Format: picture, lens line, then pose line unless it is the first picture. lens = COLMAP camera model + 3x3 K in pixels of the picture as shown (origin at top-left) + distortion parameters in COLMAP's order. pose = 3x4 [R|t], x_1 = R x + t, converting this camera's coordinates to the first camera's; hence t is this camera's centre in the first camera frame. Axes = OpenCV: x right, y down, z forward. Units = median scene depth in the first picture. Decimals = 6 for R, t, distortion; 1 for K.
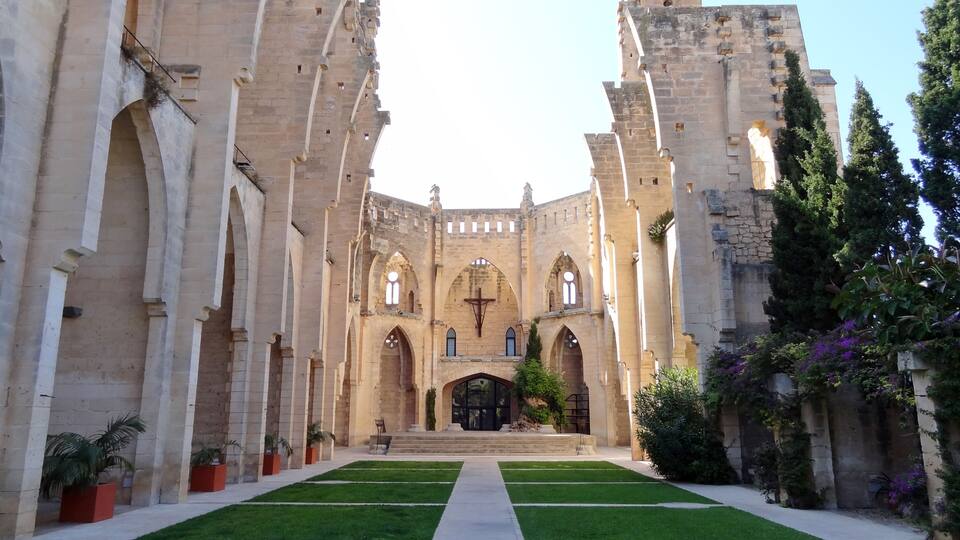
lens RADIAL K [[698.2, 0, 480.0], [0, 698.2, 270.0], [0, 0, 1]] dist [0.003929, 0.001350]
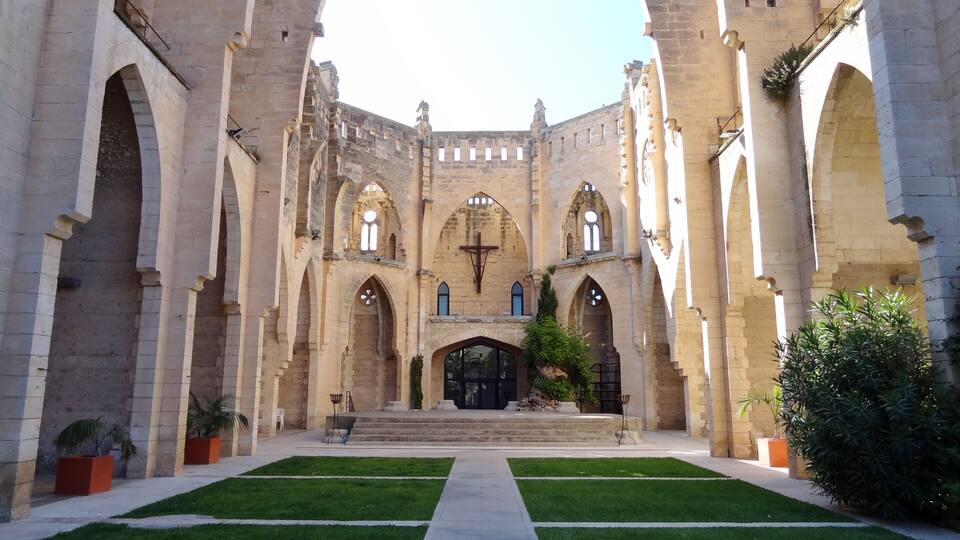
lens RADIAL K [[678.4, 0, 480.0], [0, 678.4, 270.0], [0, 0, 1]] dist [-0.008876, -0.003755]
pose [[0.999992, 0.003308, 0.002148, -0.000730], [-0.003365, 0.999633, 0.026896, 0.051931], [-0.002058, -0.026903, 0.999636, 0.236565]]
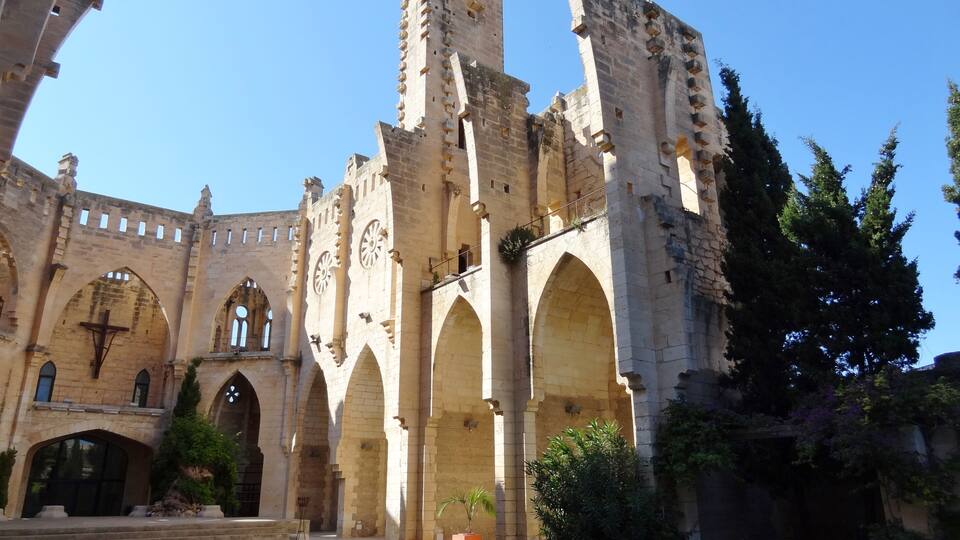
lens RADIAL K [[678.4, 0, 480.0], [0, 678.4, 270.0], [0, 0, 1]] dist [-0.008876, -0.003755]
pose [[0.791075, 0.187430, 0.582297, -0.120284], [-0.119219, 0.980889, -0.153764, 0.050604], [-0.599989, 0.052218, 0.798302, 0.231841]]
